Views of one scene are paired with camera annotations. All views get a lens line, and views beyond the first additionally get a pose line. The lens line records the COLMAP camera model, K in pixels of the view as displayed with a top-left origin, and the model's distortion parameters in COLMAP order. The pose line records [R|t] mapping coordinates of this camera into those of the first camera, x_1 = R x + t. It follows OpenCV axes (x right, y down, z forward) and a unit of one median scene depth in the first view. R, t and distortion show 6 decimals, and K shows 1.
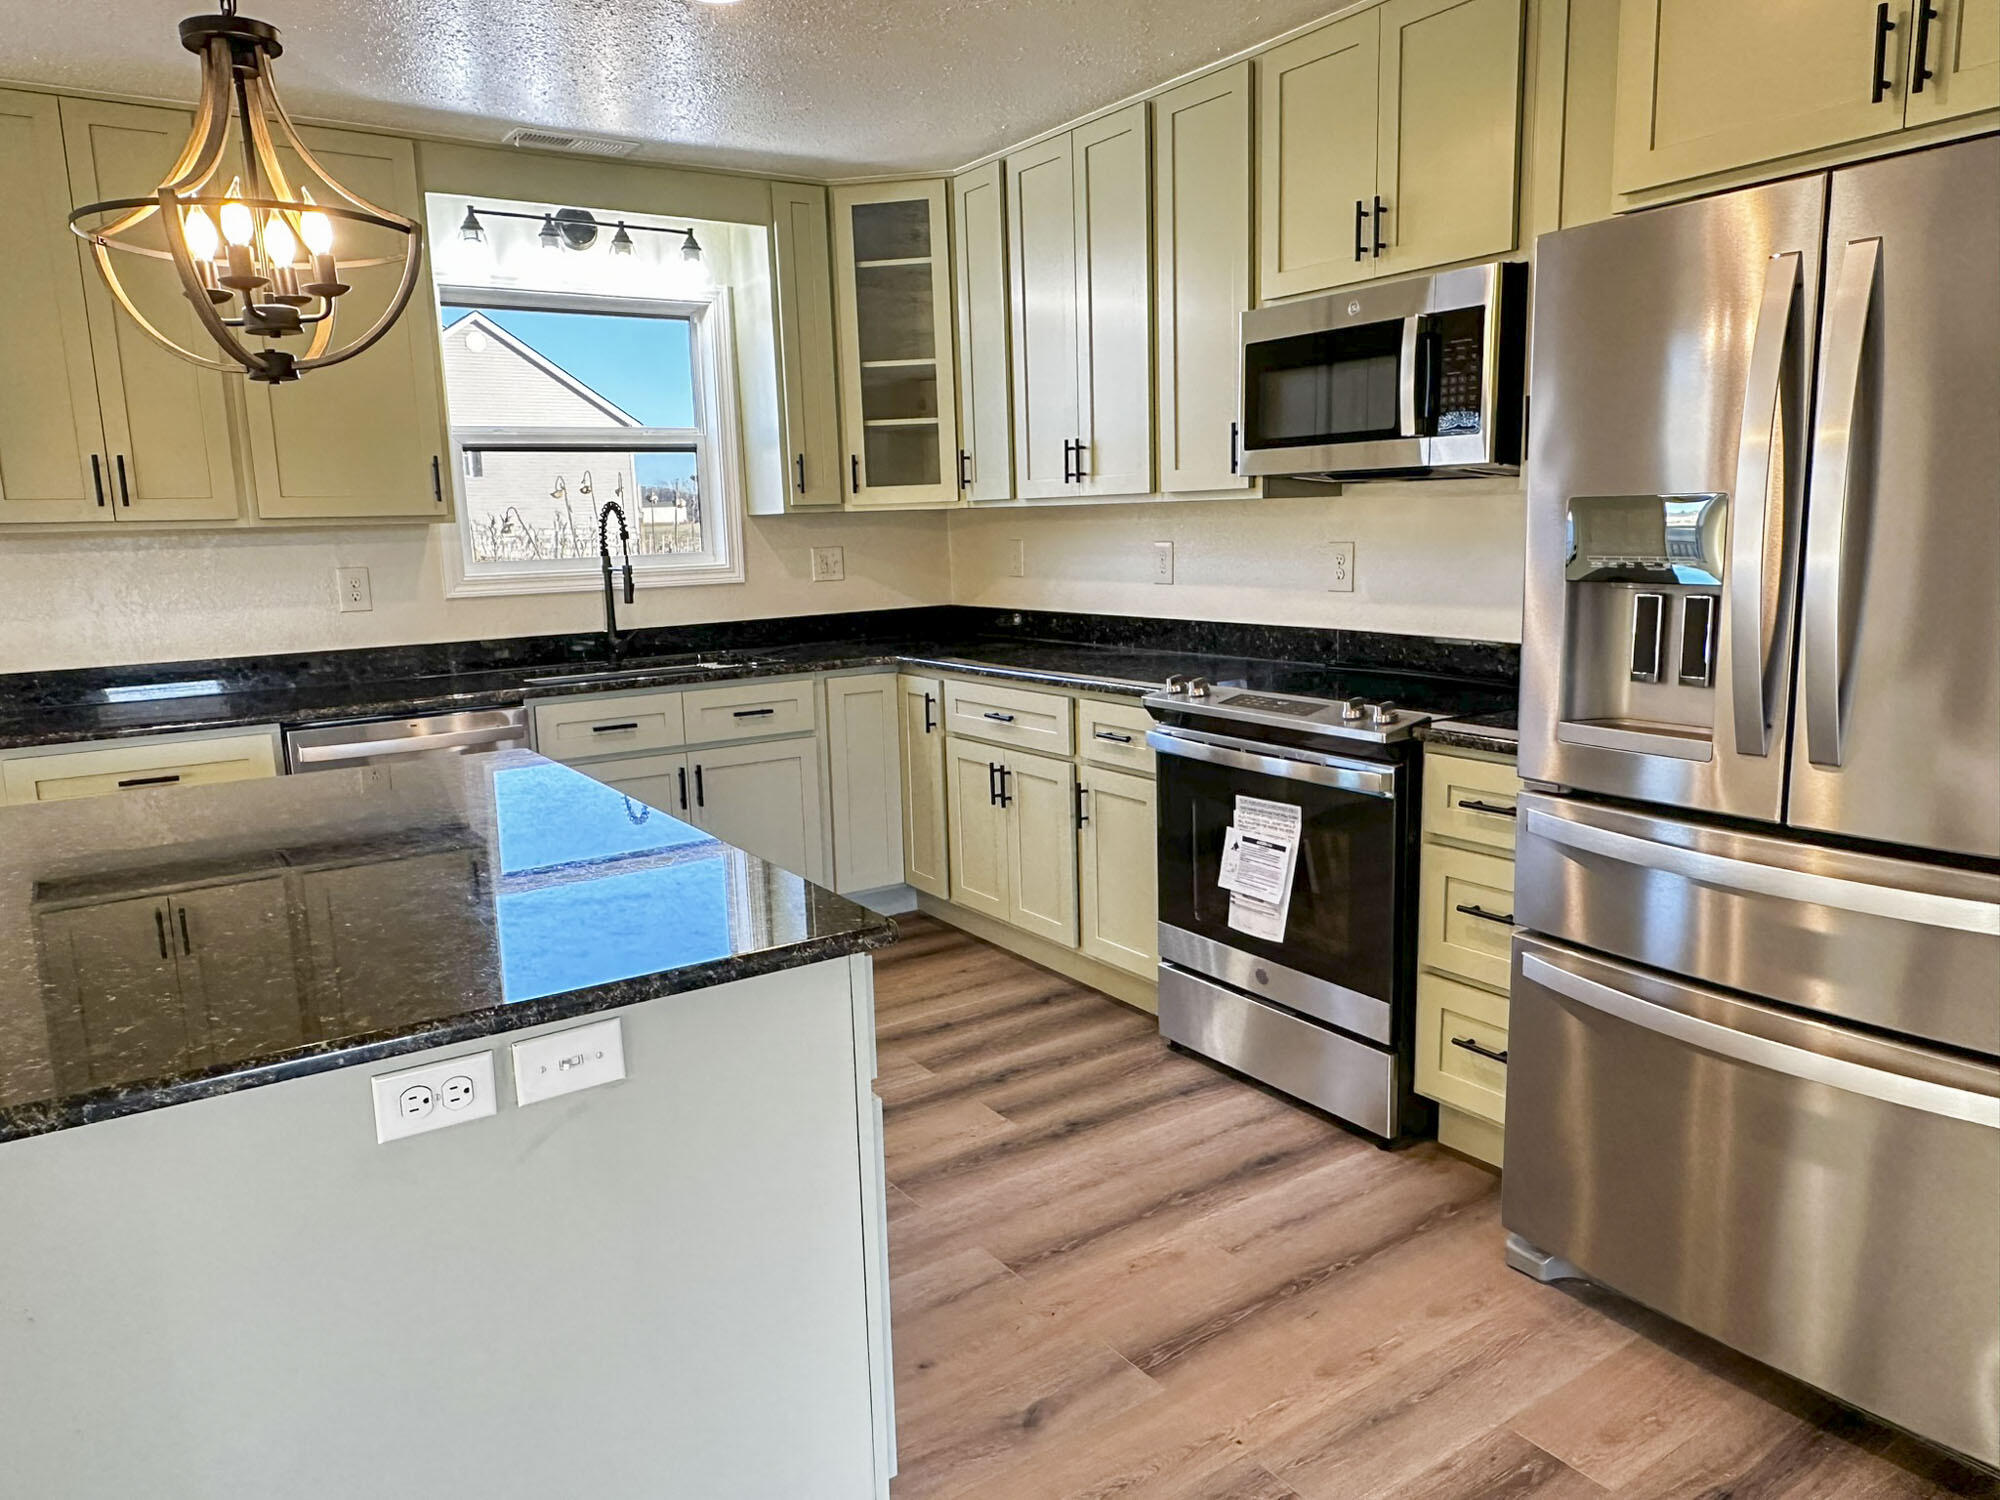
lens RADIAL K [[1360.1, 0, 993.0], [0, 1360.1, 748.8], [0, 0, 1]] dist [0.020783, 0.001610]
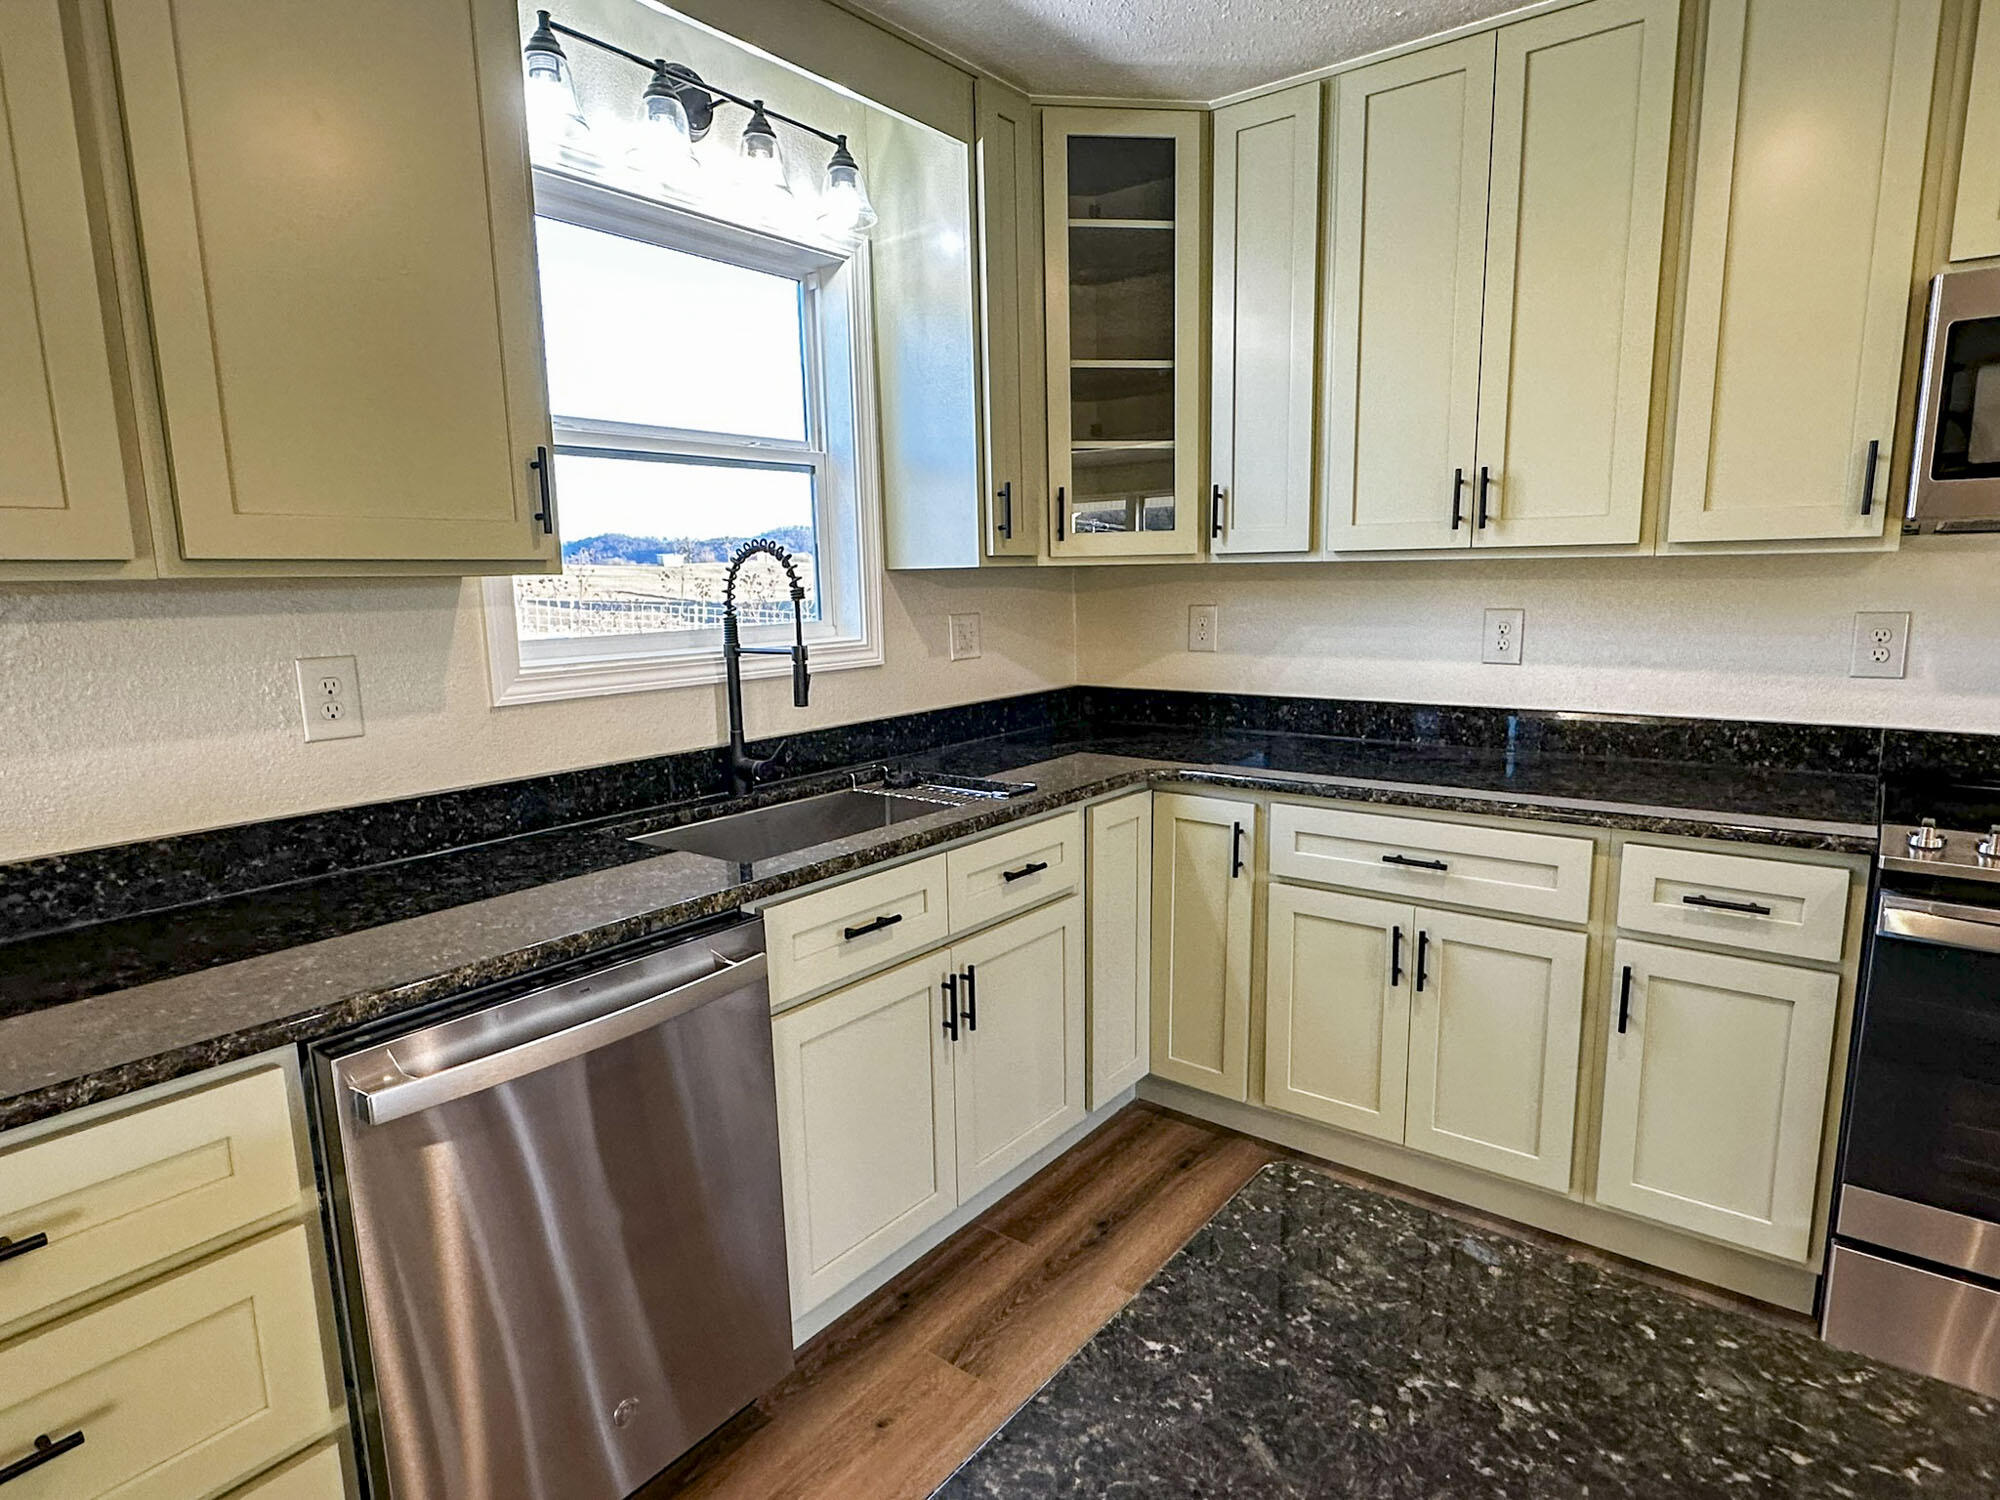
lens RADIAL K [[1103.9, 0, 1004.3], [0, 1103.9, 762.0], [0, 0, 1]] dist [0.003419, -0.000729]
pose [[0.947844, -0.040503, 0.316150, -0.357841], [0.043136, 0.999068, -0.001332, -0.080134], [-0.315801, 0.014900, 0.948708, 0.513416]]
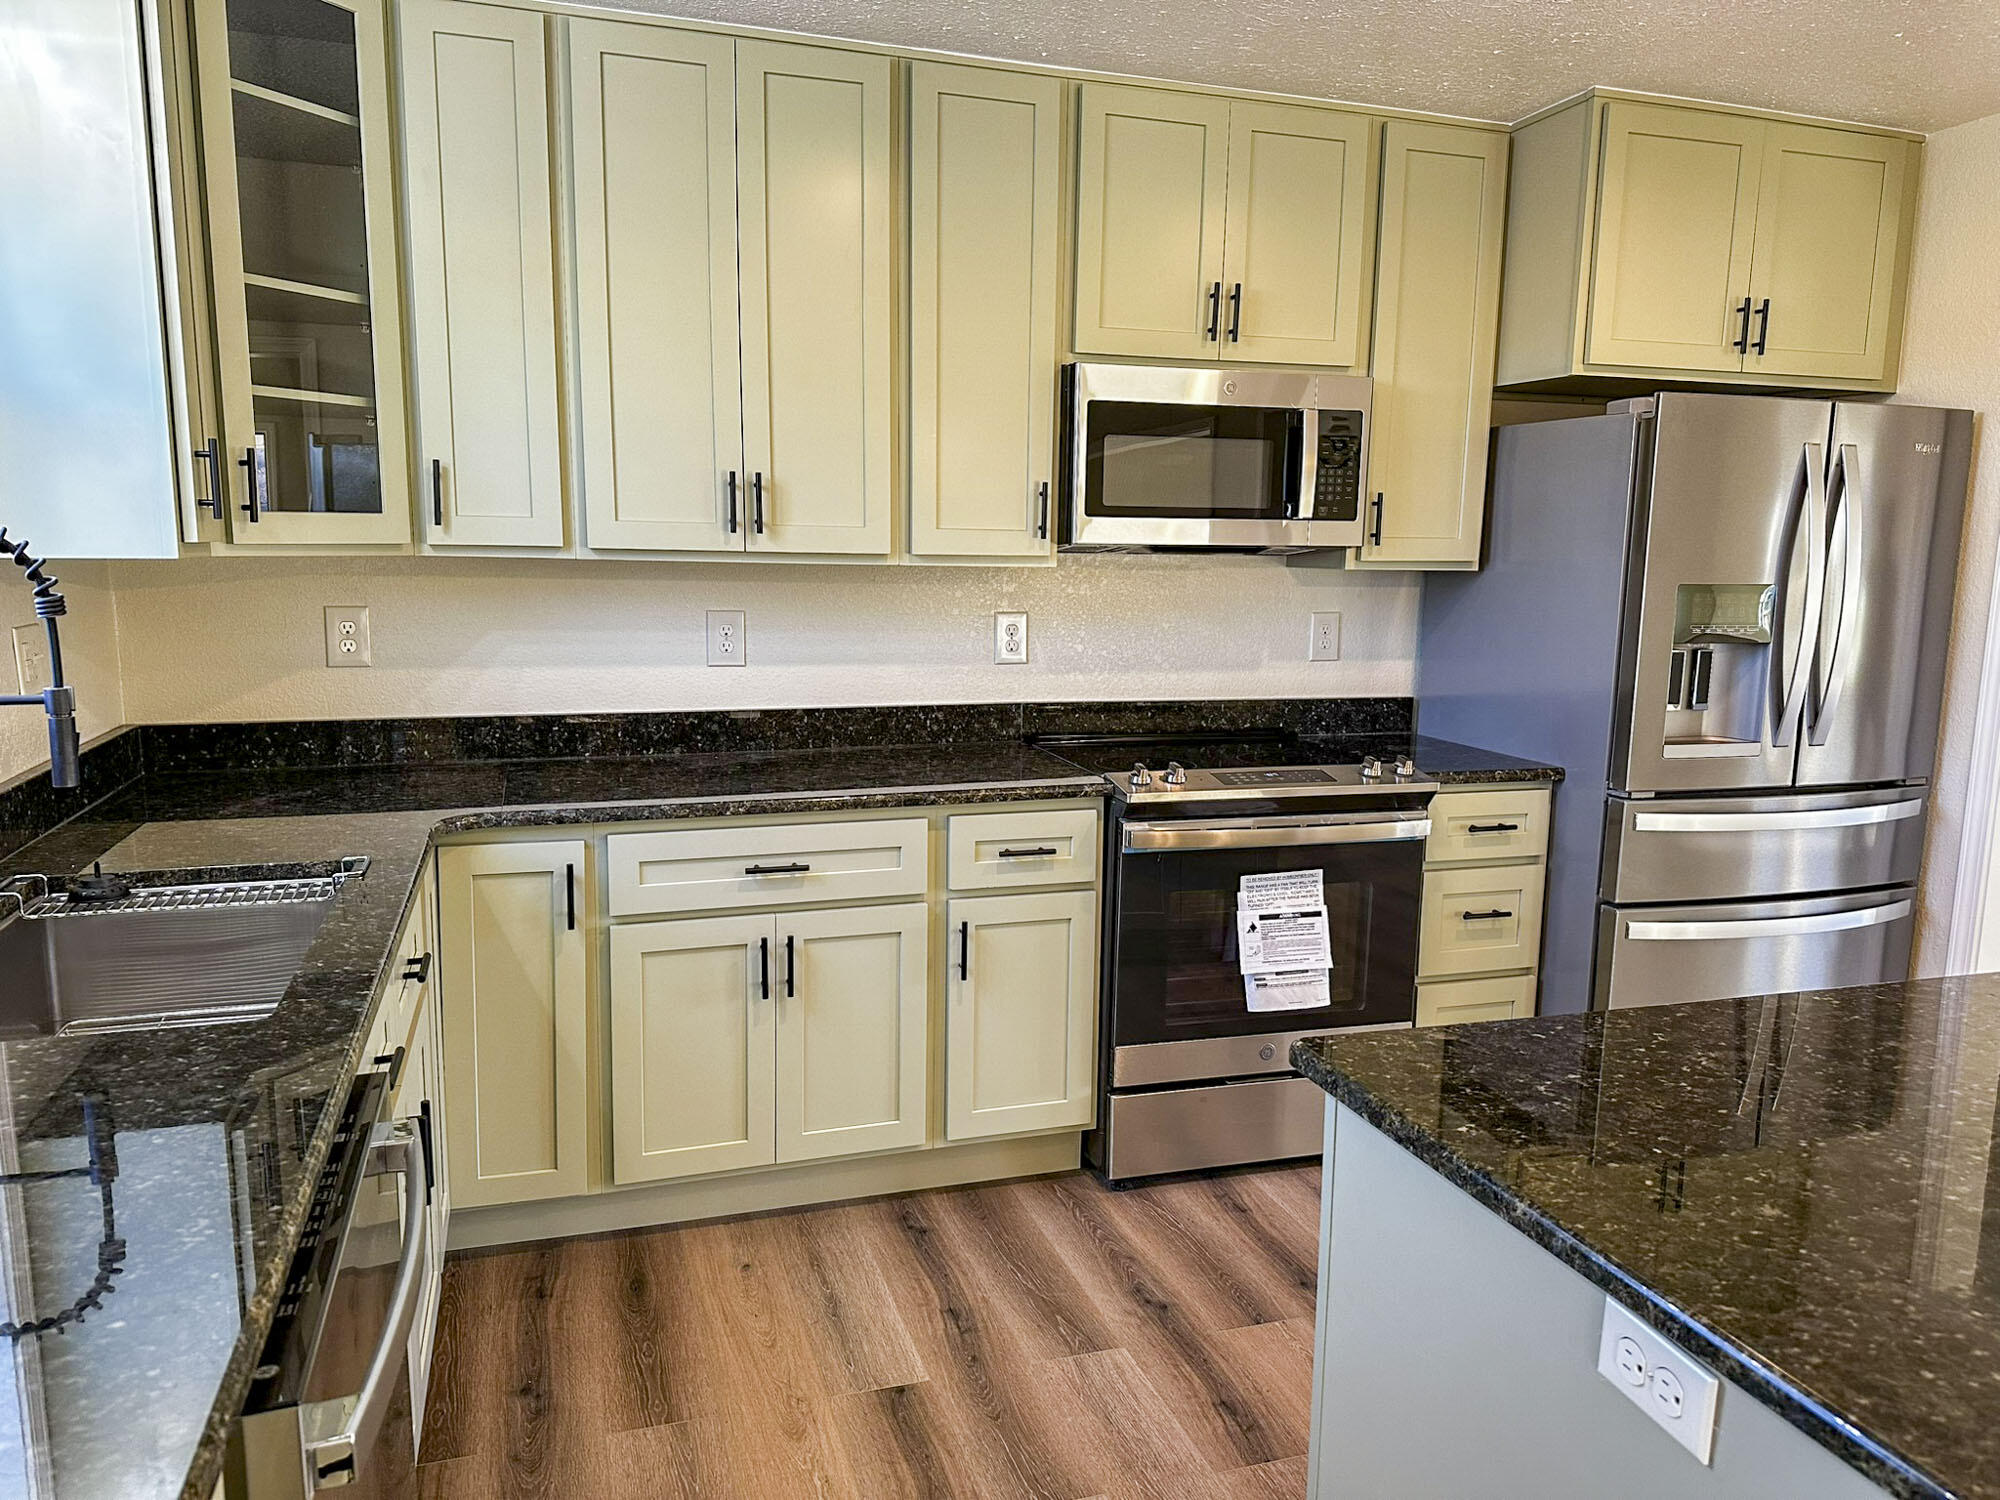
lens RADIAL K [[1396.2, 0, 995.8], [0, 1396.2, 745.4], [0, 0, 1]] dist [0.082467, -0.005263]
pose [[0.280671, -0.105210, 0.954020, -0.612629], [0.142092, 0.987576, 0.067107, -0.113149], [-0.949228, 0.116724, 0.292133, 0.657609]]
